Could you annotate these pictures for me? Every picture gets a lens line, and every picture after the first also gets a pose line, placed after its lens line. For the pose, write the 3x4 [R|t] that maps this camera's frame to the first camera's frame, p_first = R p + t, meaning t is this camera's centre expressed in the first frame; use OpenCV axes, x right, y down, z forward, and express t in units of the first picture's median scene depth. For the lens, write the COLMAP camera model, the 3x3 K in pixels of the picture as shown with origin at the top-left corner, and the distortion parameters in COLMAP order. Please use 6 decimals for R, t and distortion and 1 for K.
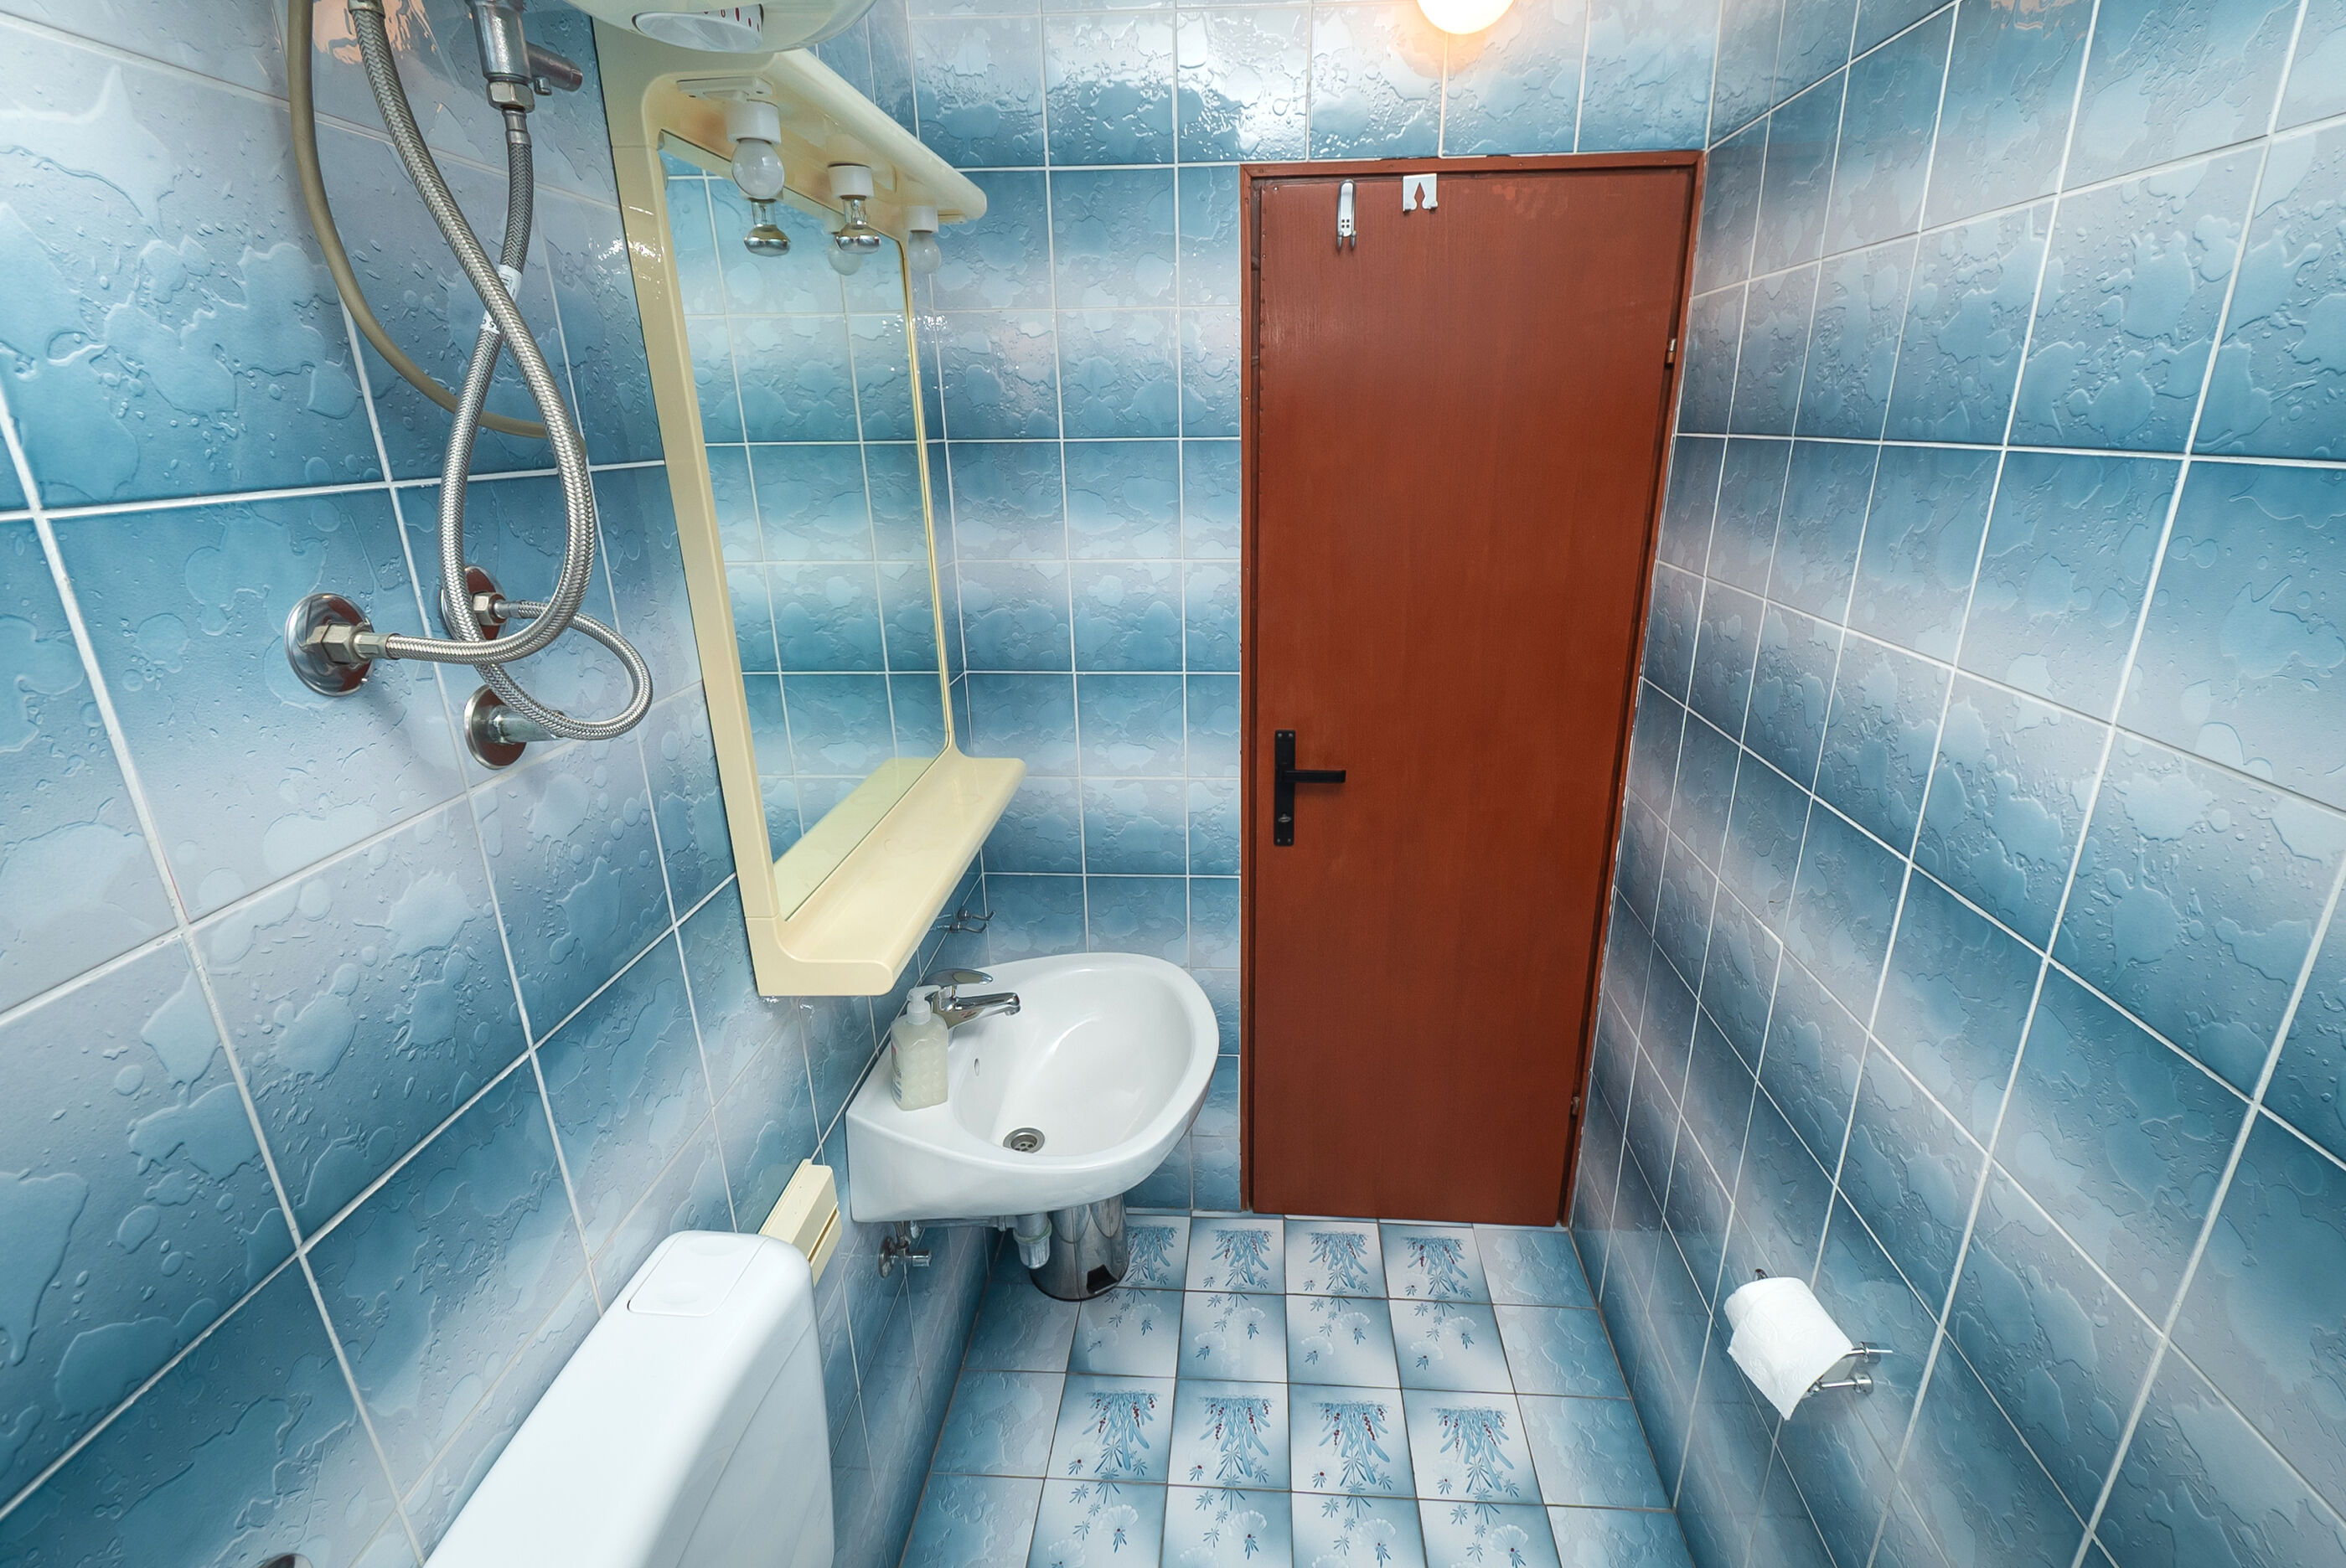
lens RADIAL K [[1080.7, 0, 1175.2], [0, 1080.7, 790.9], [0, 0, 1]] dist [0.017858, -0.013932]
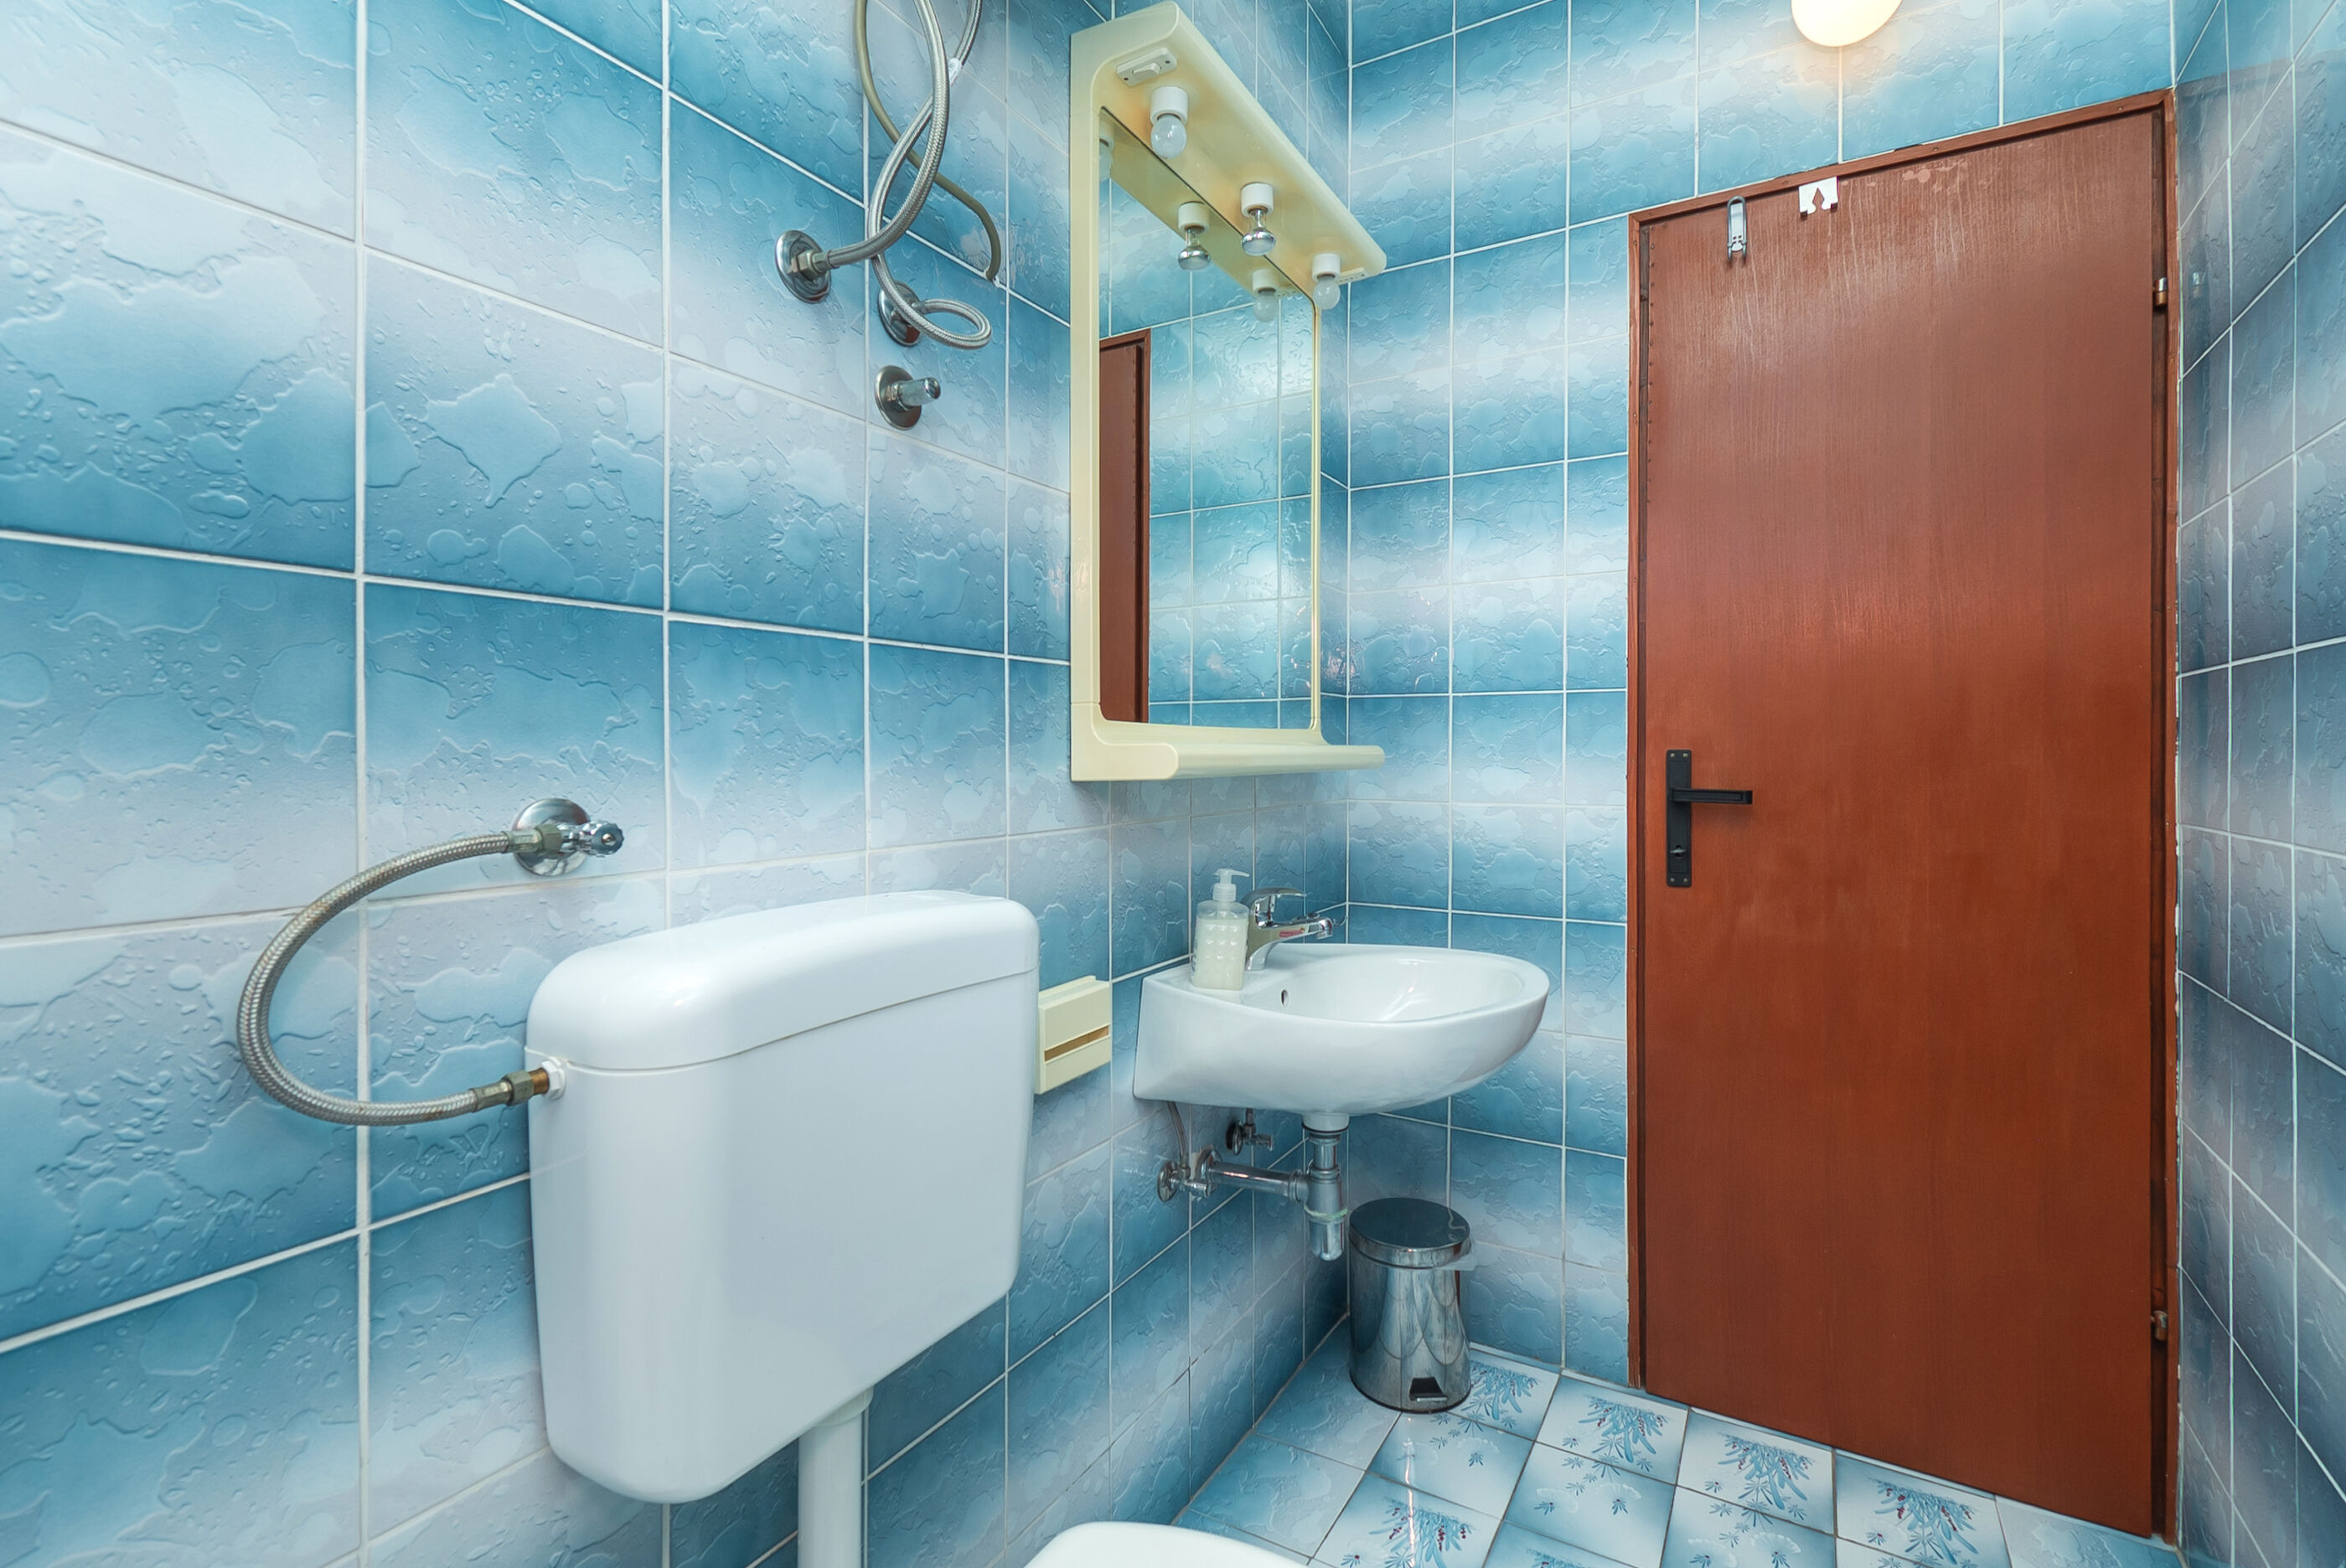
lens RADIAL K [[1094.3, 0, 1180.9], [0, 1094.3, 756.3], [0, 0, 1]] dist [0.035944, -0.015968]
pose [[0.902362, 0.018835, -0.430567, 0.127973], [-0.160067, 0.942231, -0.294243, 0.301443], [0.400152, 0.334433, 0.853248, 0.044998]]
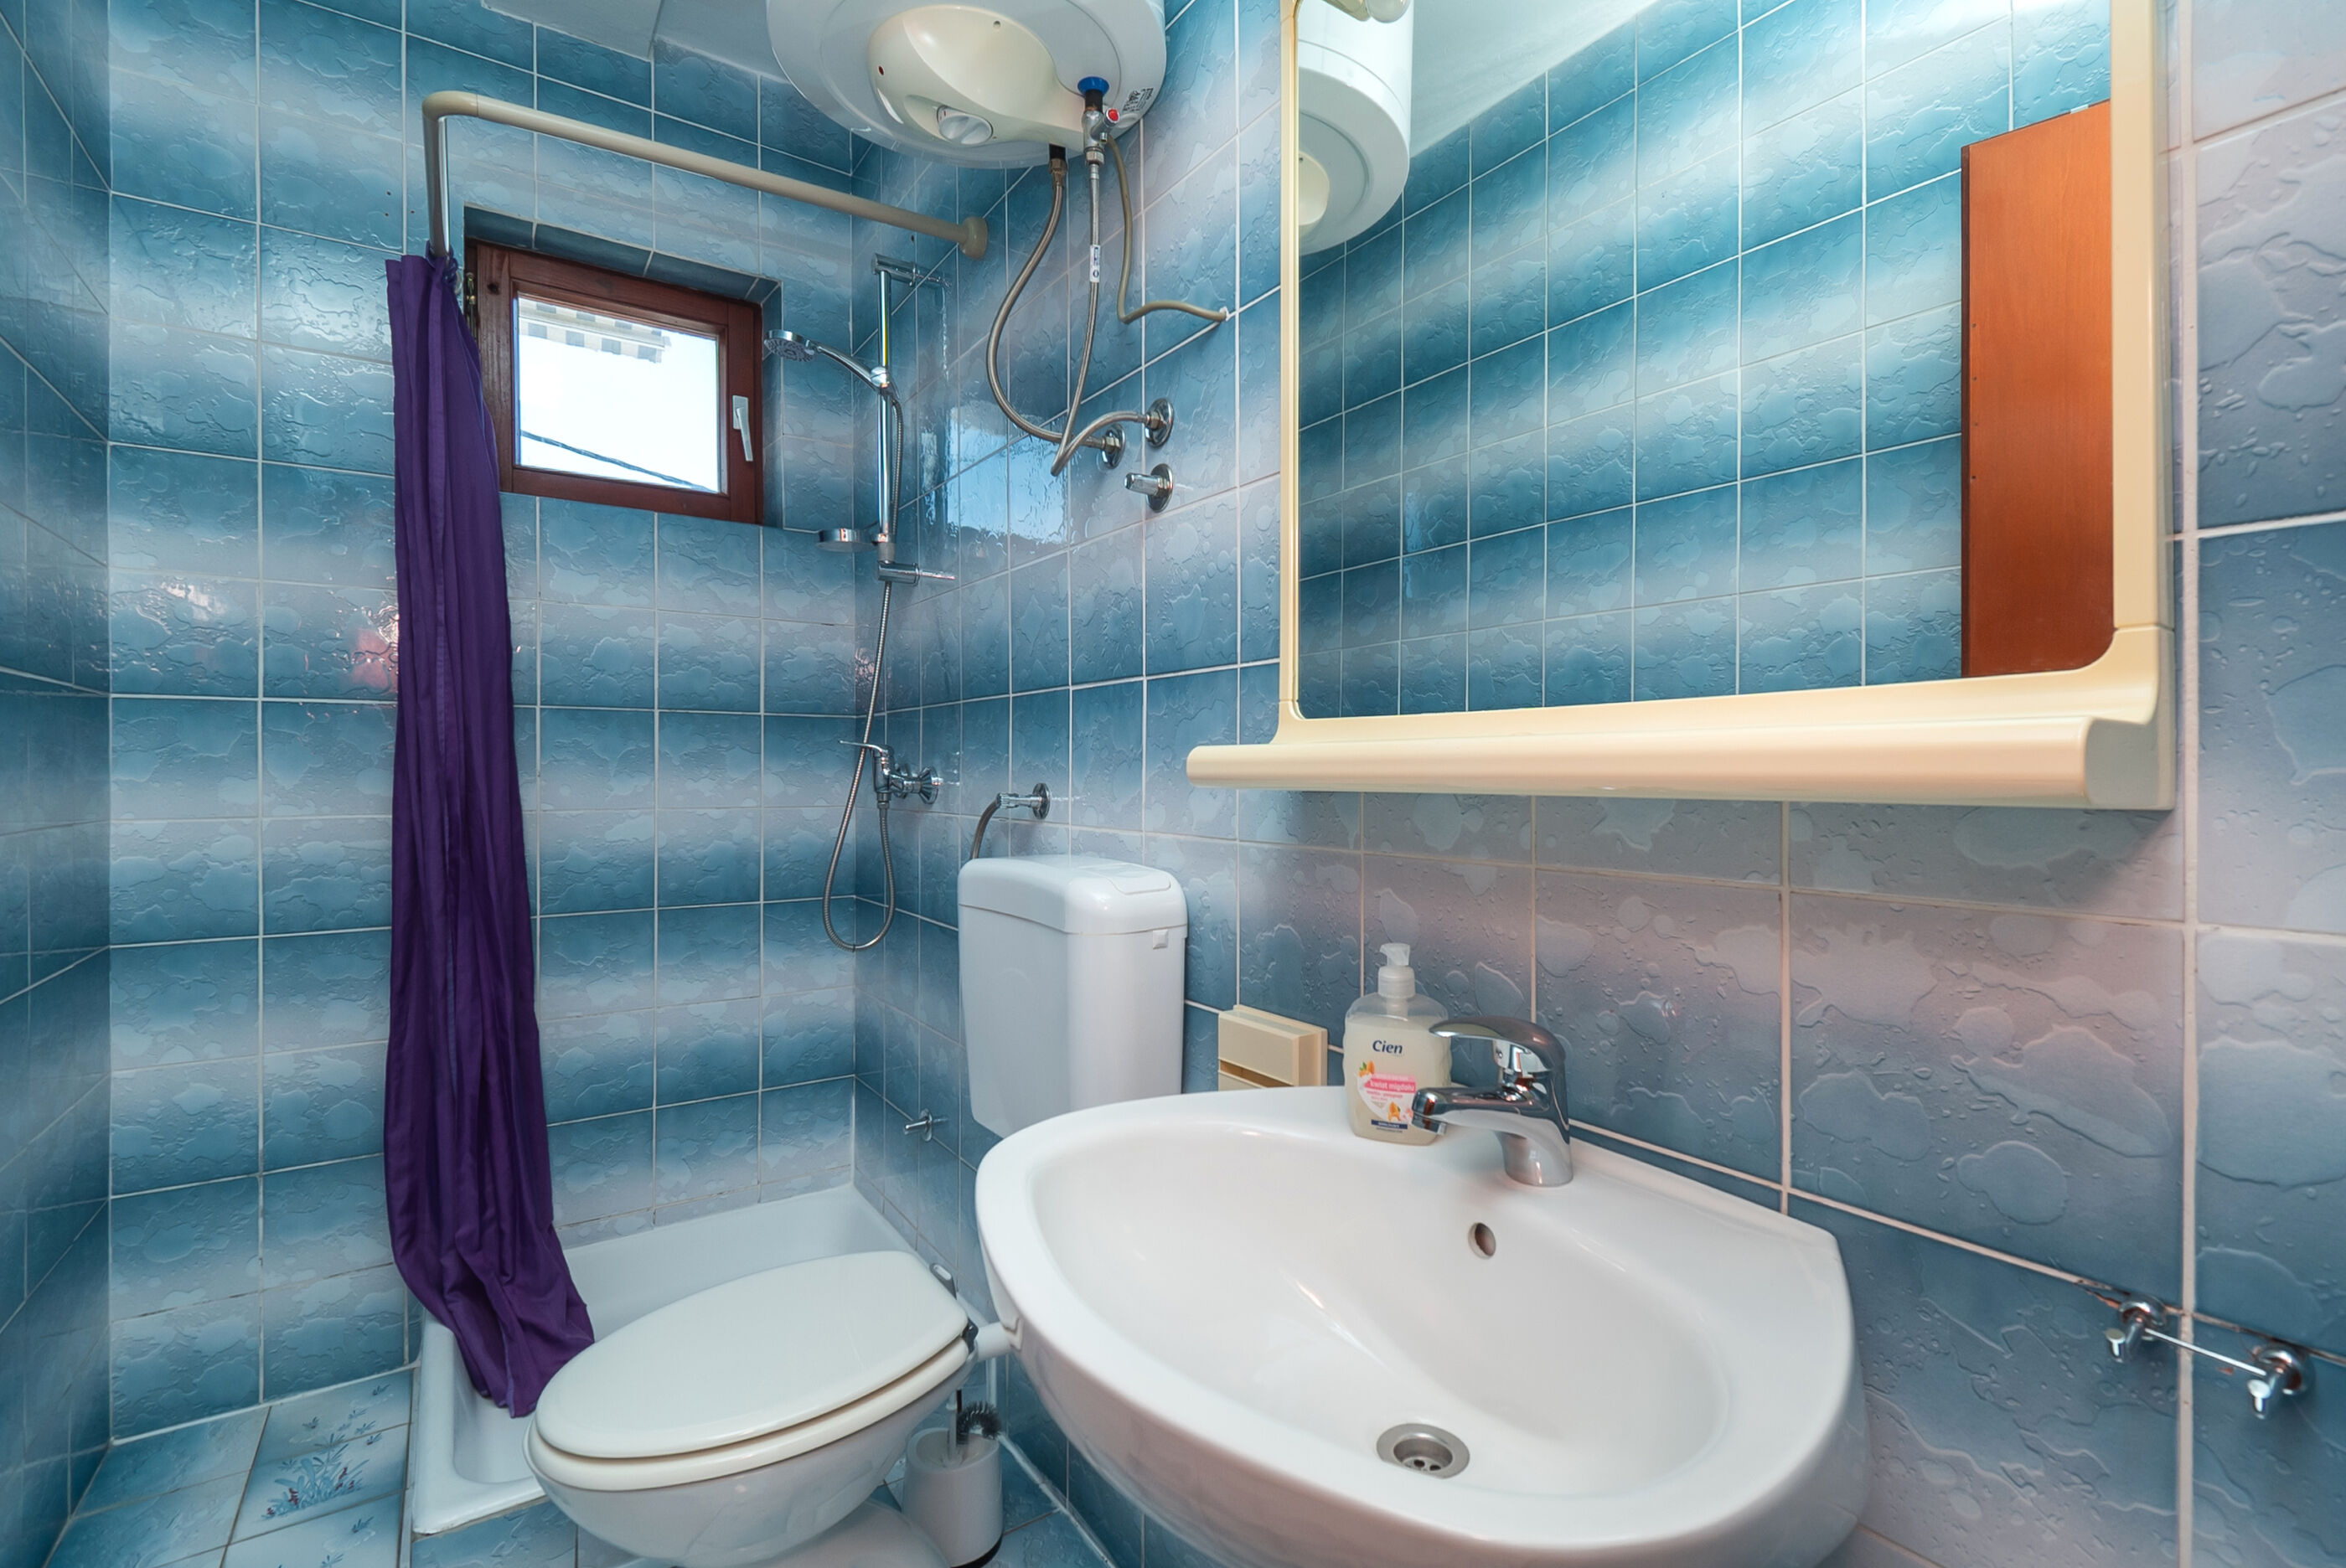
lens RADIAL K [[1050.7, 0, 1173.4], [0, 1050.7, 771.4], [0, 0, 1]] dist [-0.001200, -0.000456]
pose [[-0.789366, 0.016098, -0.613712, 0.178084], [-0.198883, 0.939042, 0.280437, -0.045002], [0.580816, 0.343424, -0.738046, 1.021822]]
